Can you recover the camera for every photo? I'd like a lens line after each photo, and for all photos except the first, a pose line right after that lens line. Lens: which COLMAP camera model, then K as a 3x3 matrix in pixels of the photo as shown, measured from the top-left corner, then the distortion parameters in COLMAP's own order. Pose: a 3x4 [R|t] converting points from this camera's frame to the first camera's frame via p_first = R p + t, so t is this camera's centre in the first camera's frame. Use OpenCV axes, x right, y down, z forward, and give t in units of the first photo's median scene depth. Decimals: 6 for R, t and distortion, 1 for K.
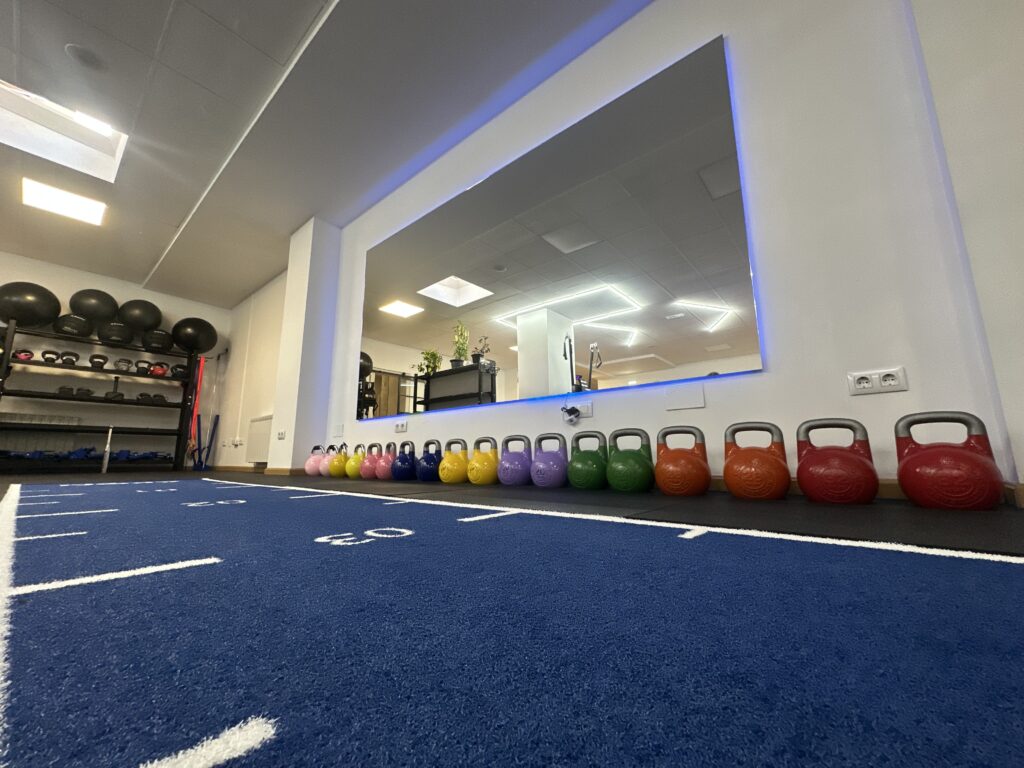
lens RADIAL K [[408.0, 0, 512.0], [0, 408.0, 384.0], [0, 0, 1]] dist [-0.000861, 0.000031]
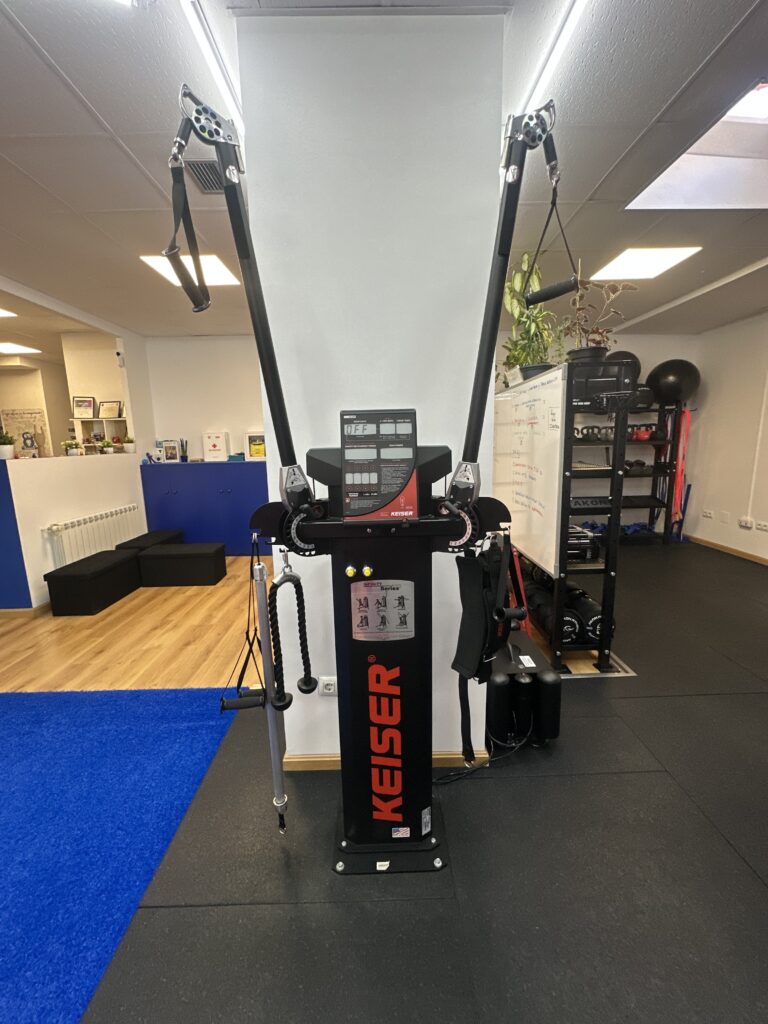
lens RADIAL K [[408.0, 0, 384.0], [0, 408.0, 512.0], [0, 0, 1]] dist [-0.000861, 0.000031]
pose [[0.667093, 0.122799, -0.734784, -0.566832], [0.149075, 0.944368, 0.293167, -0.210531], [0.729906, -0.305107, 0.611675, 0.016231]]
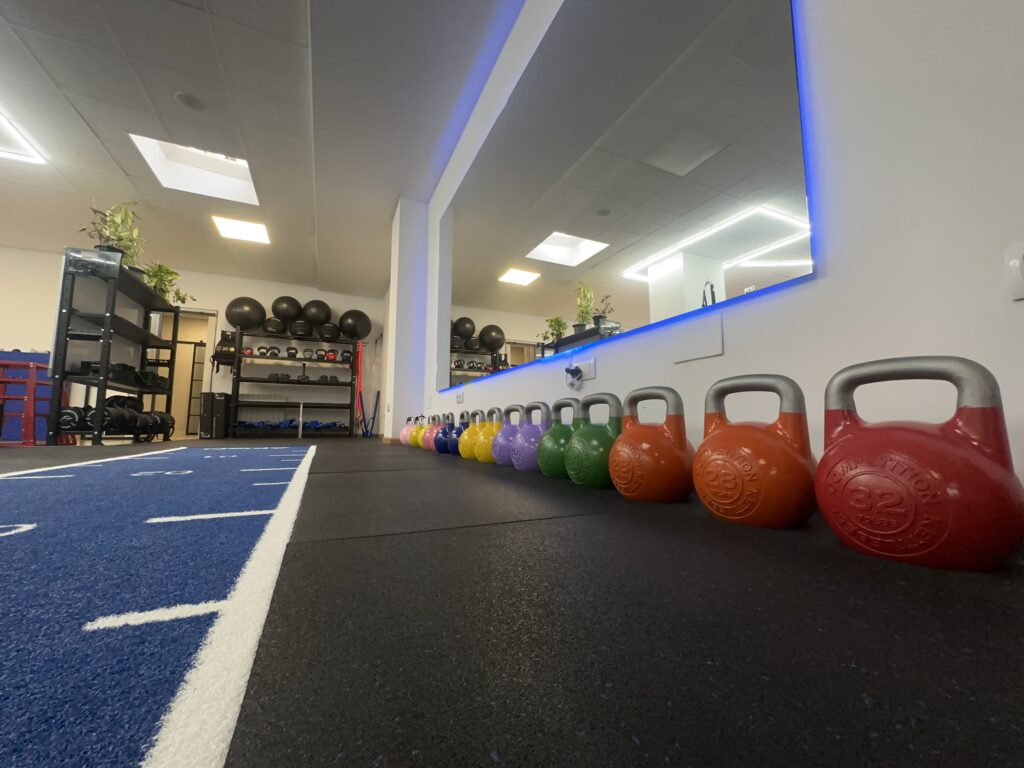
lens RADIAL K [[408.0, 0, 512.0], [0, 408.0, 384.0], [0, 0, 1]] dist [-0.000861, 0.000031]
pose [[0.911910, -0.037250, -0.408696, 0.124818], [0.067748, 0.995873, 0.060396, 0.012476], [0.404759, -0.082764, 0.910670, 0.094788]]
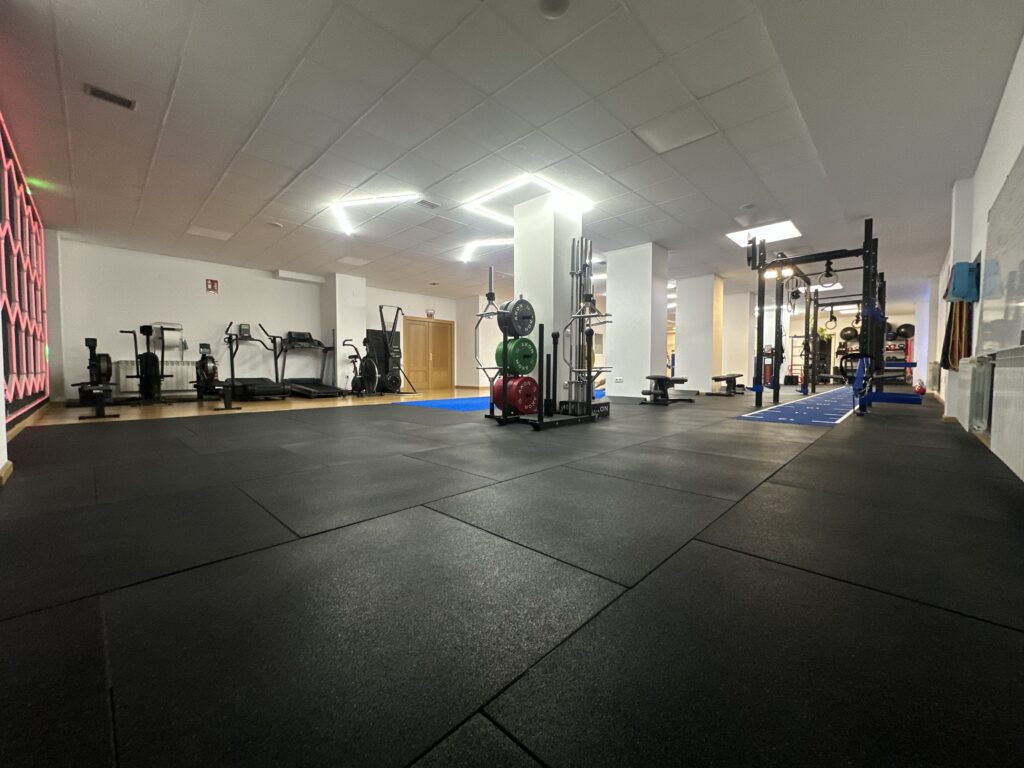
lens RADIAL K [[408.0, 0, 512.0], [0, 408.0, 384.0], [0, 0, 1]] dist [-0.000861, 0.000031]
pose [[-0.060281, 0.043676, -0.997225, 1.941224], [0.181669, 0.982837, 0.032064, -0.335198], [0.981510, -0.179232, -0.067181, -1.299951]]
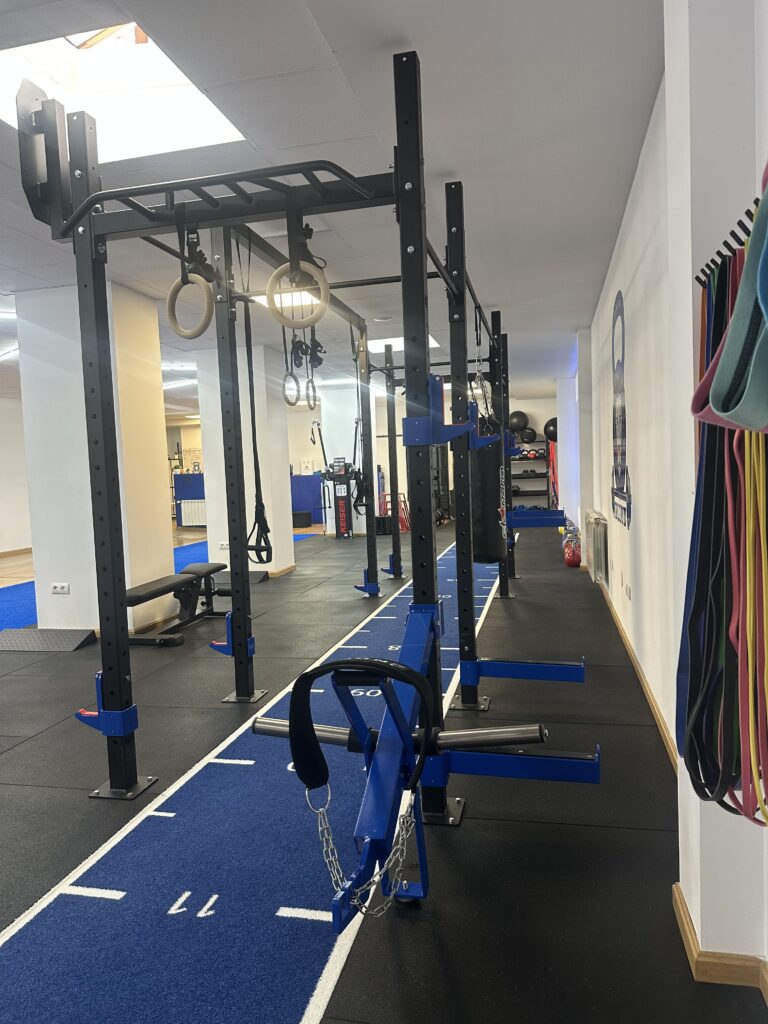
lens RADIAL K [[722.8, 0, 384.0], [0, 722.8, 512.0], [0, 0, 1]] dist [-0.001483, -0.001349]
pose [[0.464051, 0.040027, -0.884904, 1.324877], [0.198452, 0.968888, 0.147895, -0.339279], [0.863292, -0.244241, 0.441670, -0.759241]]
